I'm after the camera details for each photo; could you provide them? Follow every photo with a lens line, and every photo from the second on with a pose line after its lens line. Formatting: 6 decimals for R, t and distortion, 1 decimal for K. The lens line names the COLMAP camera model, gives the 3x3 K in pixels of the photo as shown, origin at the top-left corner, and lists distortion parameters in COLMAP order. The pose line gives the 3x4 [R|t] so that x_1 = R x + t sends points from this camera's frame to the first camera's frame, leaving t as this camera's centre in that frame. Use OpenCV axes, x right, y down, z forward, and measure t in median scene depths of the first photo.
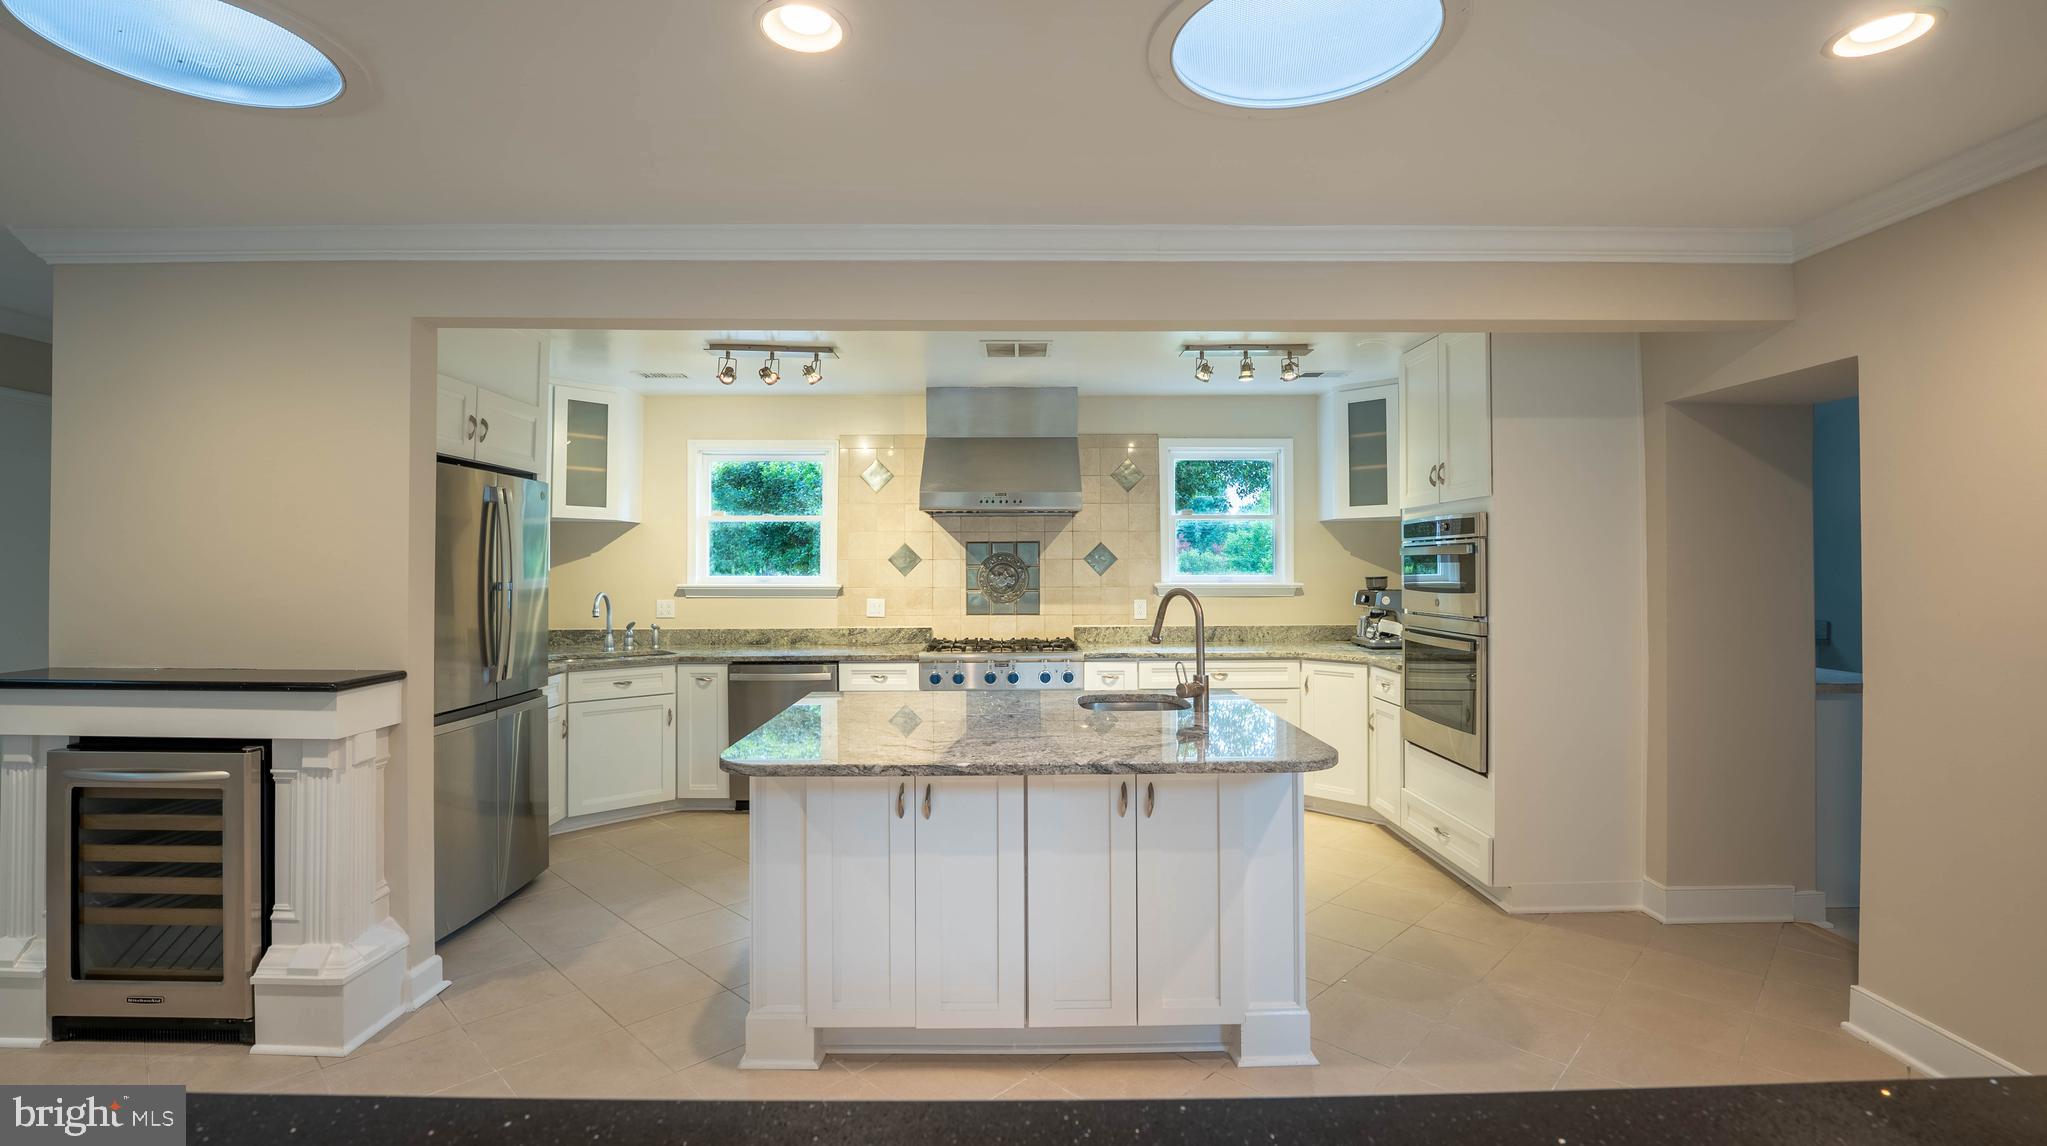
lens RADIAL K [[914.5, 0, 1019.9], [0, 914.5, 556.6], [0, 0, 1]] dist [-0.025512, 0.000641]
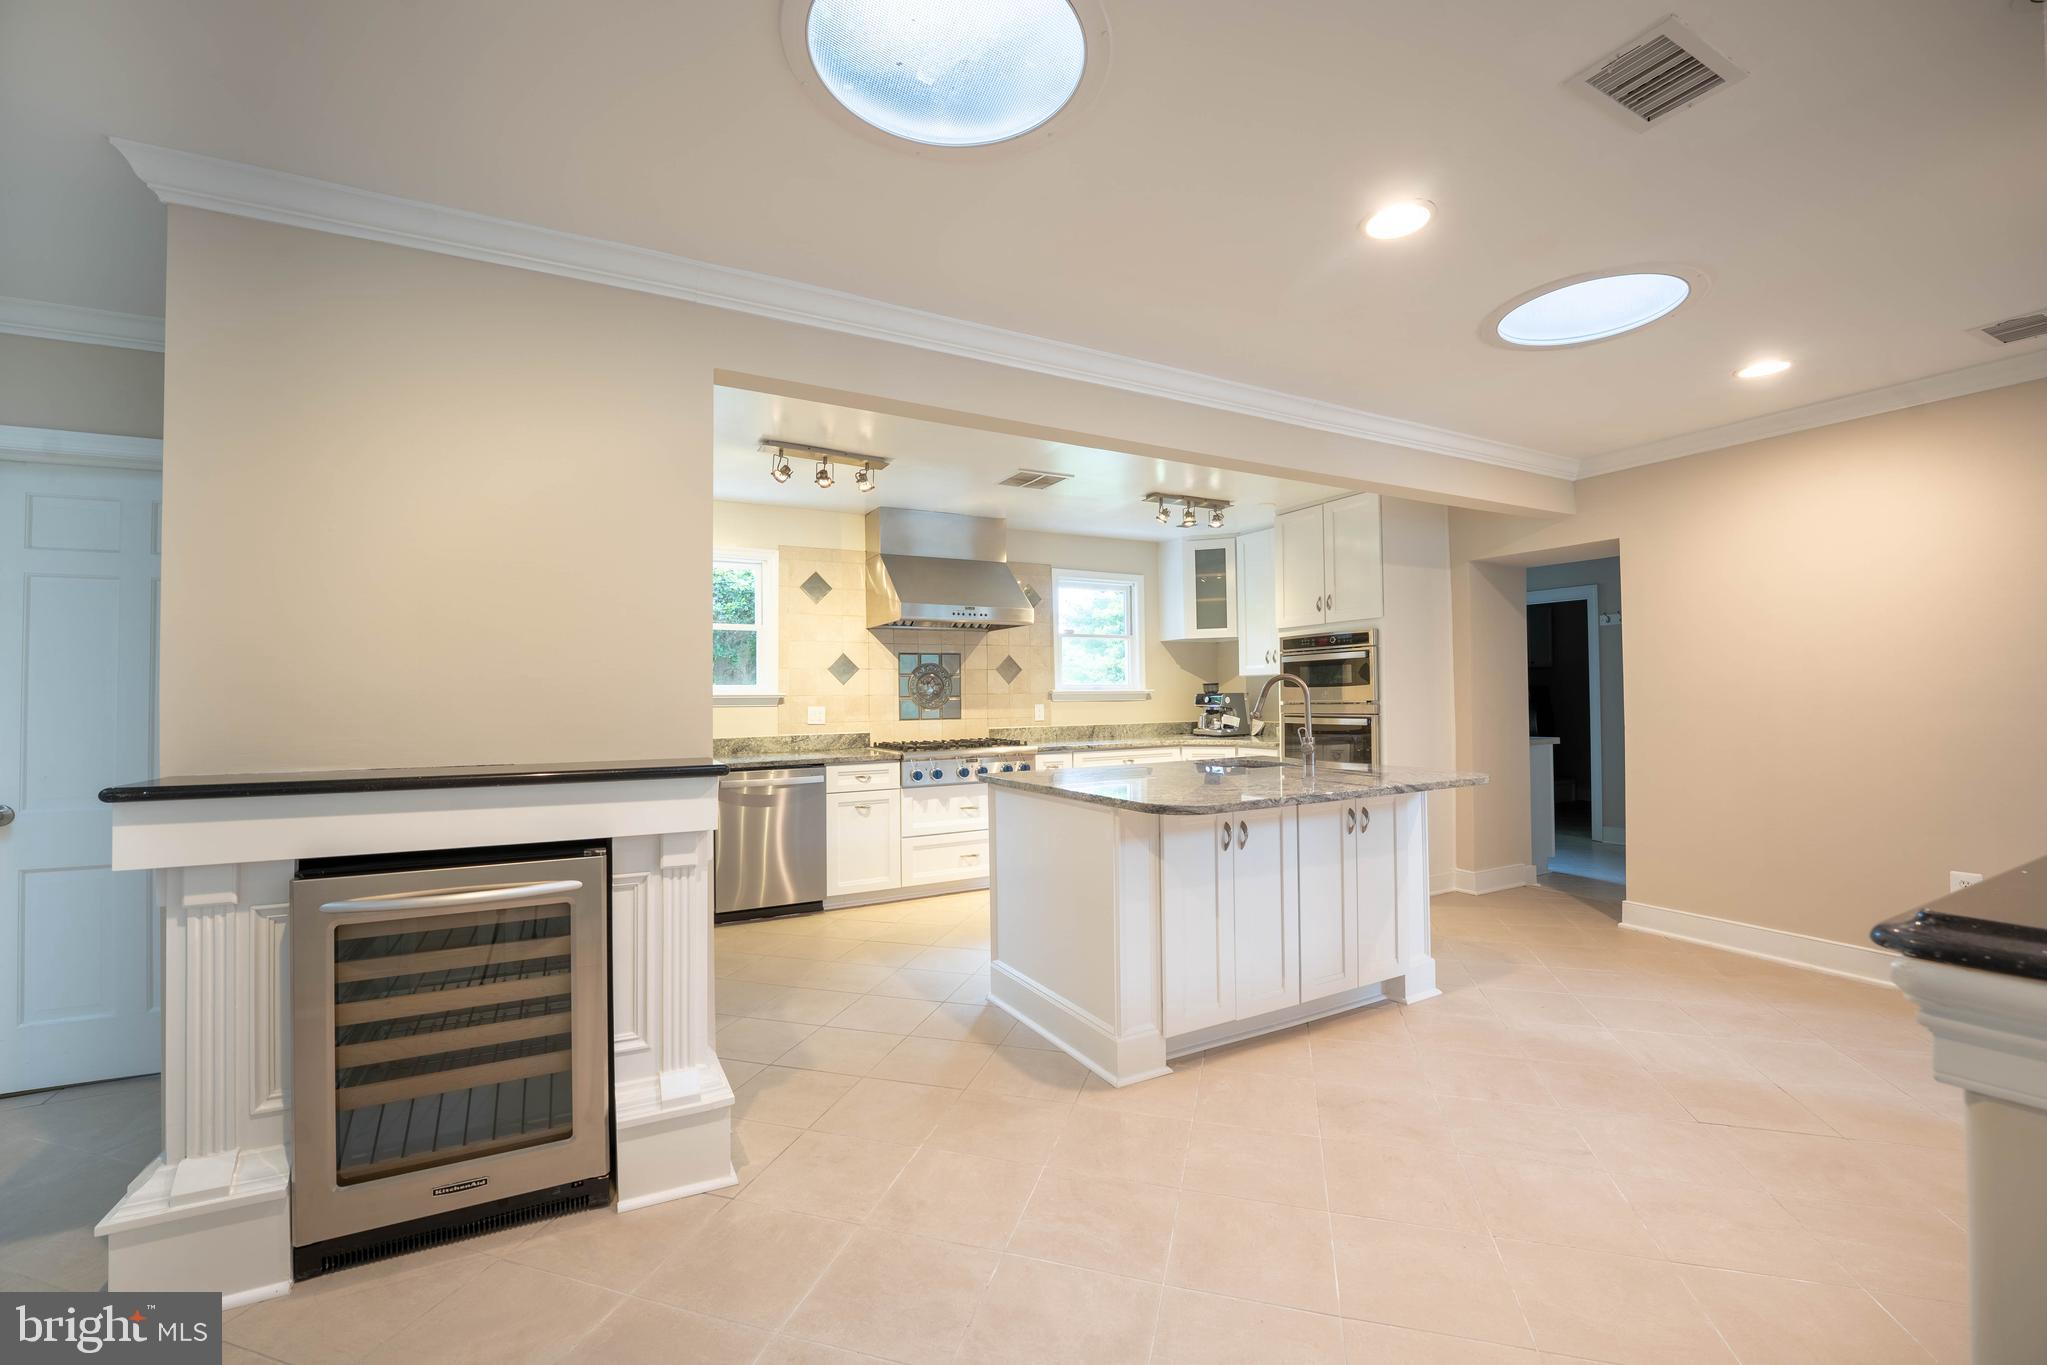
lens RADIAL K [[836.0, 0, 1023.5], [0, 836.0, 682.5], [0, 0, 1]] dist [-0.028024, 0.000333]
pose [[0.884014, -0.000740, 0.467459, -0.436600], [0.006493, 0.999922, -0.010695, 0.034195], [-0.467415, 0.012489, 0.883950, 0.065225]]
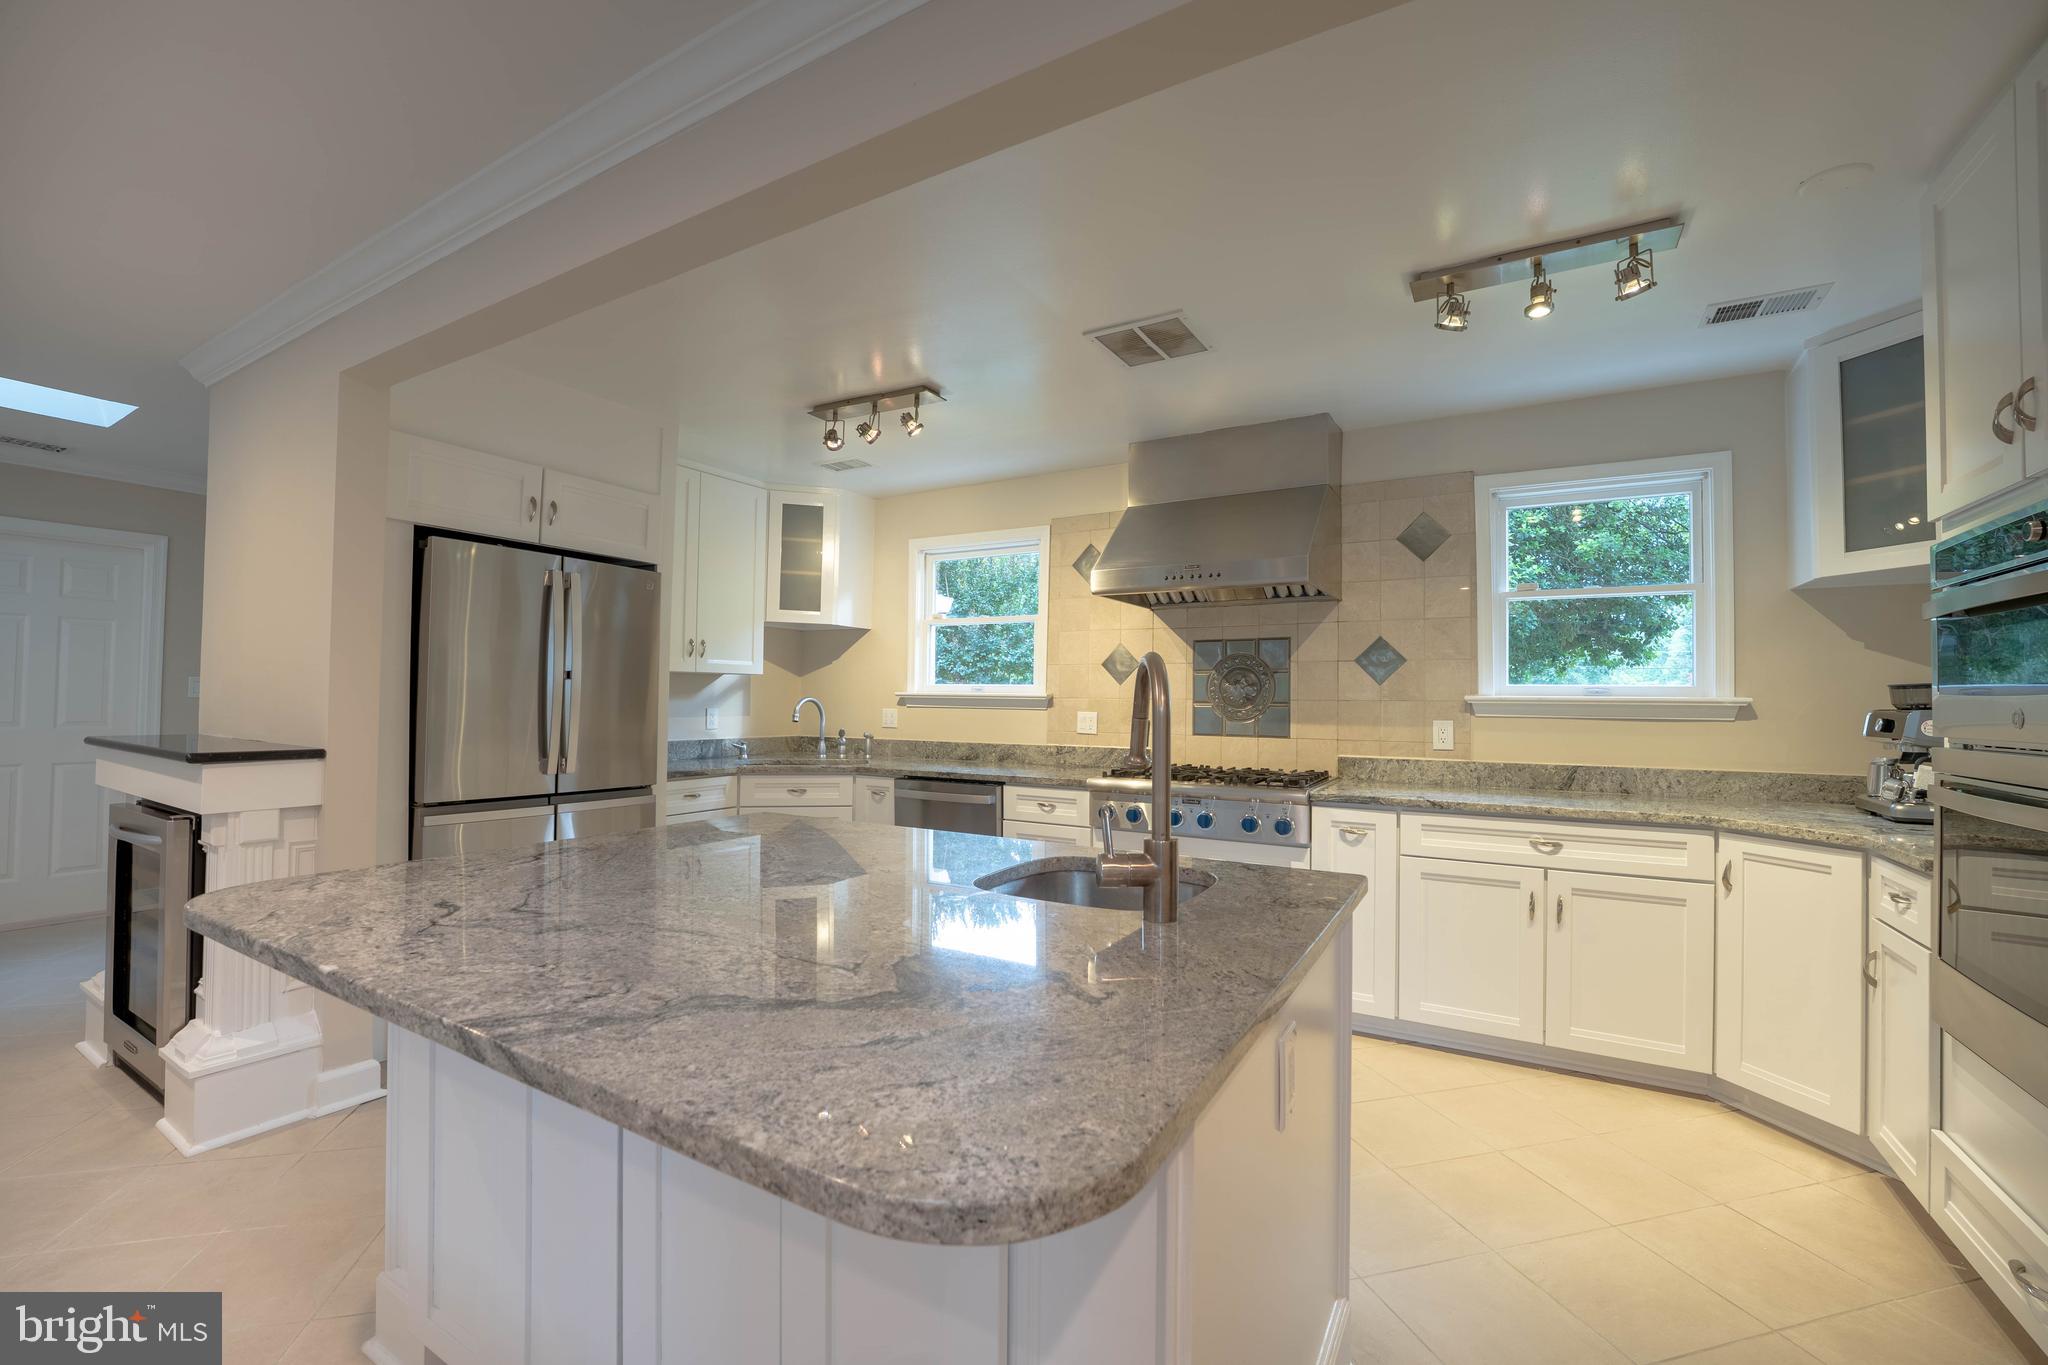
lens RADIAL K [[836.4, 0, 1024.0], [0, 836.4, 682.5], [0, 0, 1]] dist [-0.028024, 0.000333]
pose [[0.854225, 0.000623, -0.519902, 0.208248], [-0.009515, 0.999851, -0.014435, 0.034818], [0.519816, 0.017277, 0.854104, 0.361416]]
